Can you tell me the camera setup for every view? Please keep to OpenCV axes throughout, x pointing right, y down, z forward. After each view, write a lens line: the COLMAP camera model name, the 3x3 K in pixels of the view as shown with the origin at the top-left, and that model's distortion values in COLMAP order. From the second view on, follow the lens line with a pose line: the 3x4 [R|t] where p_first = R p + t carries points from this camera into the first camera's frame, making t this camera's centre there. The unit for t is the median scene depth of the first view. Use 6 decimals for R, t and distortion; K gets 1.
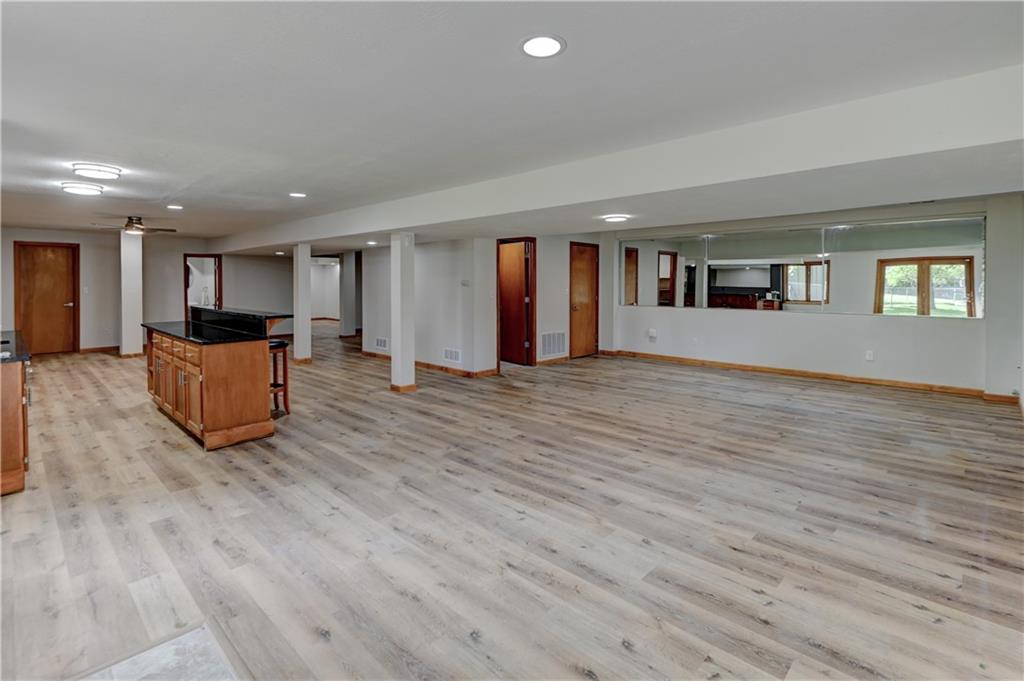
lens RADIAL K [[480.6, 0, 511.9], [0, 480.6, 282.8], [0, 0, 1]] dist [0.003161, -0.003452]
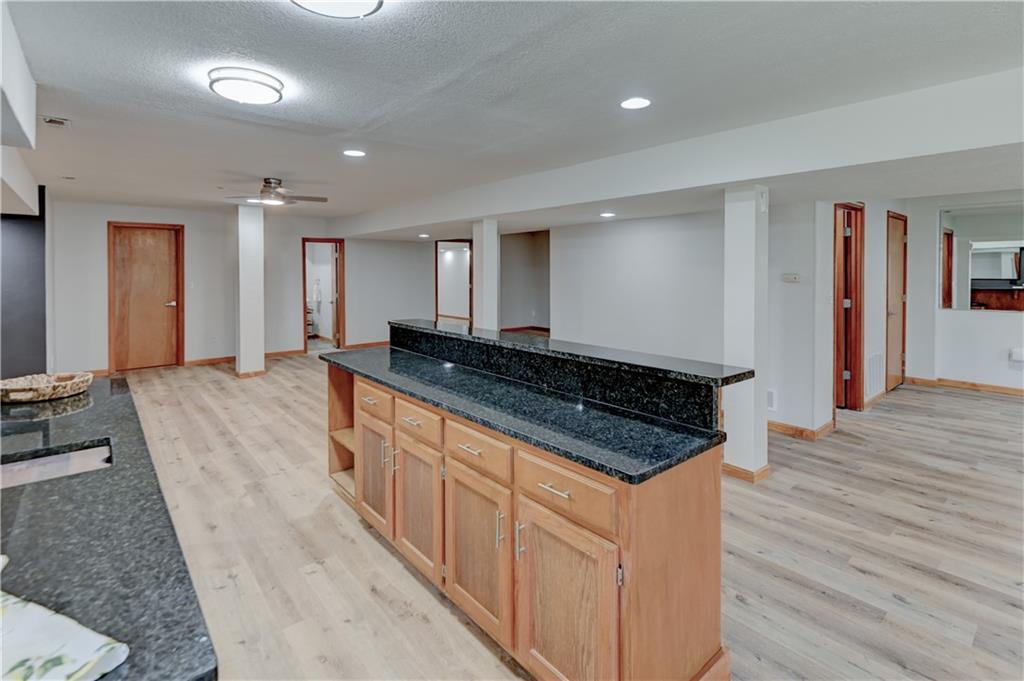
lens RADIAL K [[480.6, 0, 496.6], [0, 480.6, 272.3], [0, 0, 1]] dist [0.003161, -0.003452]
pose [[0.993010, -0.000700, -0.118029, -0.322050], [0.001067, 0.999995, 0.003054, -0.007619], [0.118026, -0.003159, 0.993005, 0.304240]]
